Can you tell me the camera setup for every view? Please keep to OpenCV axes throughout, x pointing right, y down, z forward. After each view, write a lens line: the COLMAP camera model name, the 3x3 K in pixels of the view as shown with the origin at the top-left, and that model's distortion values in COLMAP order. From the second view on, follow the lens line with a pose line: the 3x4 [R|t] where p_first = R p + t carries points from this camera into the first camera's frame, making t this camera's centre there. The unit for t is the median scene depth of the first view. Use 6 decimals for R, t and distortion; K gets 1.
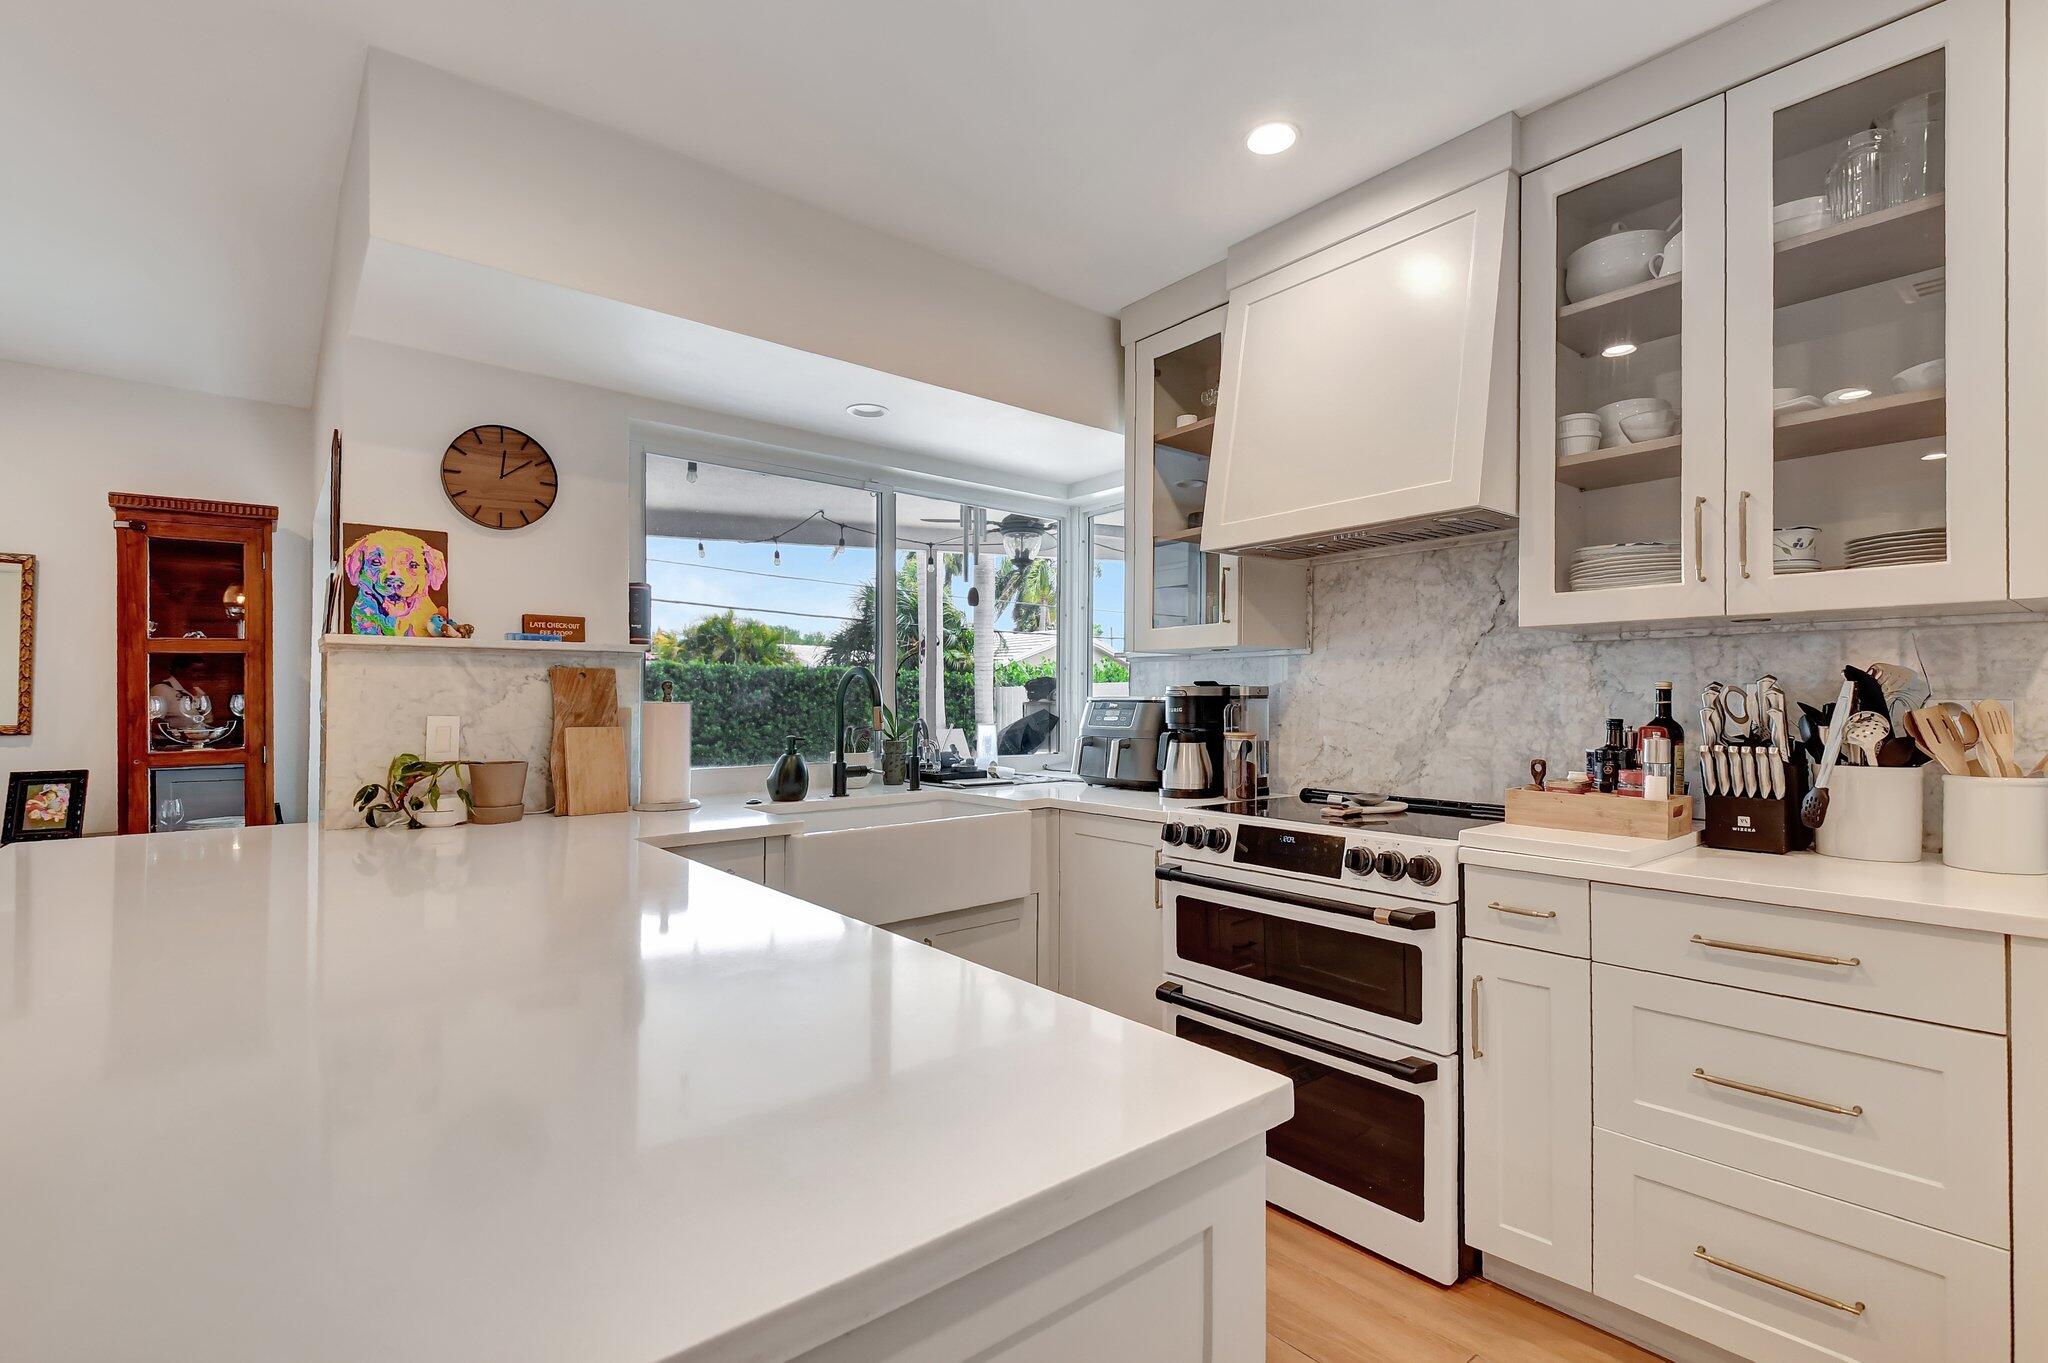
lens RADIAL K [[904.9, 0, 1012.8], [0, 904.9, 690.6], [0, 0, 1]] dist [0.017752, -0.009496]
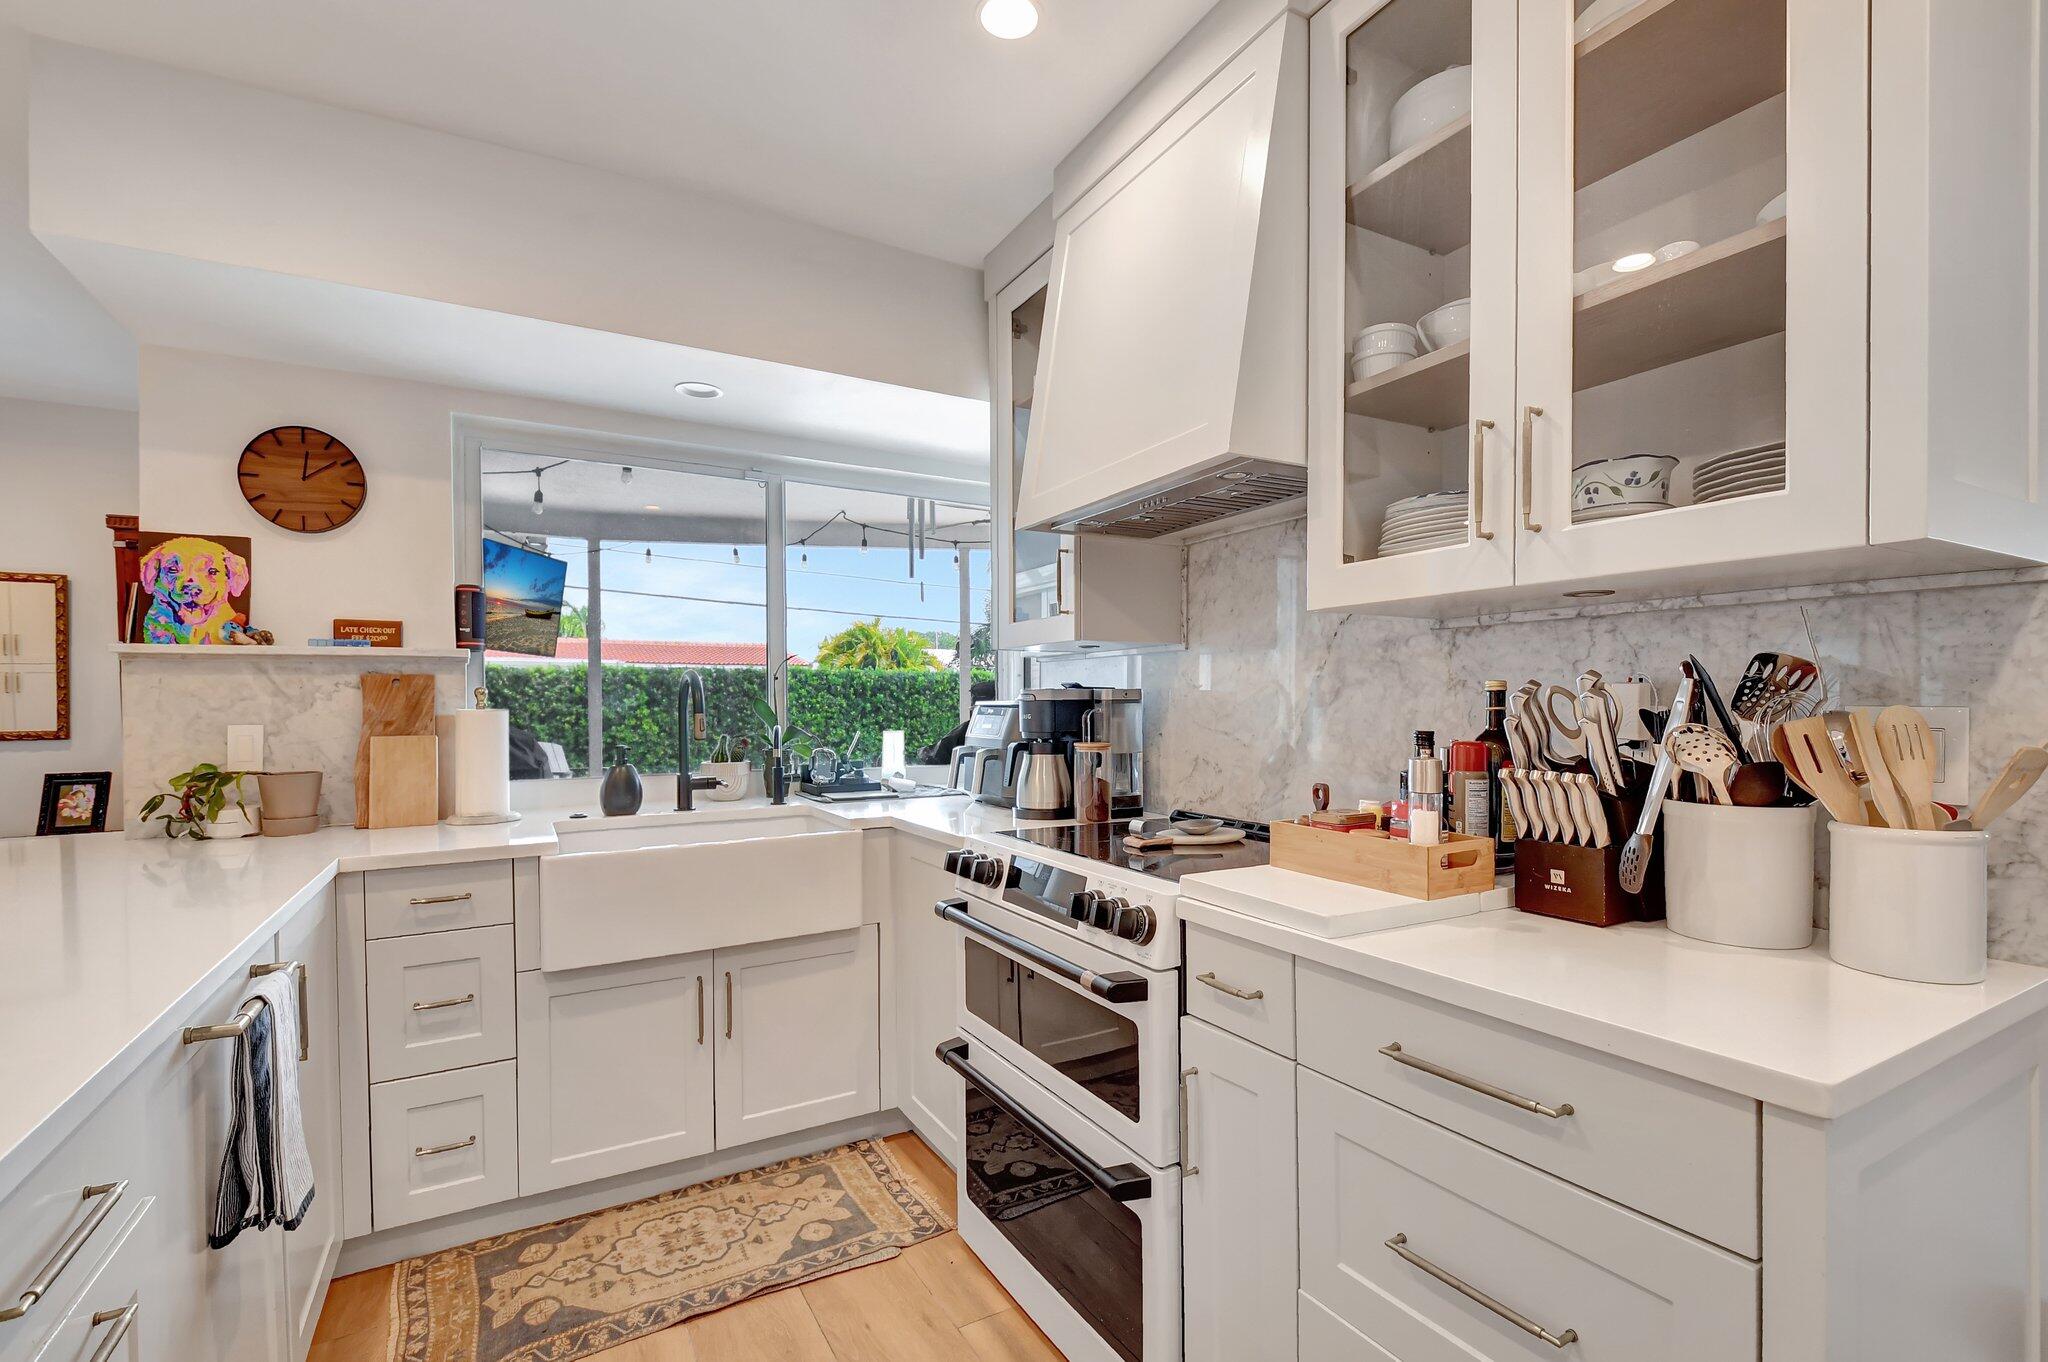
lens RADIAL K [[904.9, 0, 1029.0], [0, 904.9, 703.1], [0, 0, 1]] dist [0.017752, -0.009496]
pose [[0.986093, -0.003657, -0.166154, 0.381439], [0.005551, 0.999925, 0.010938, -0.001534], [0.166102, -0.011709, 0.986039, 0.172983]]
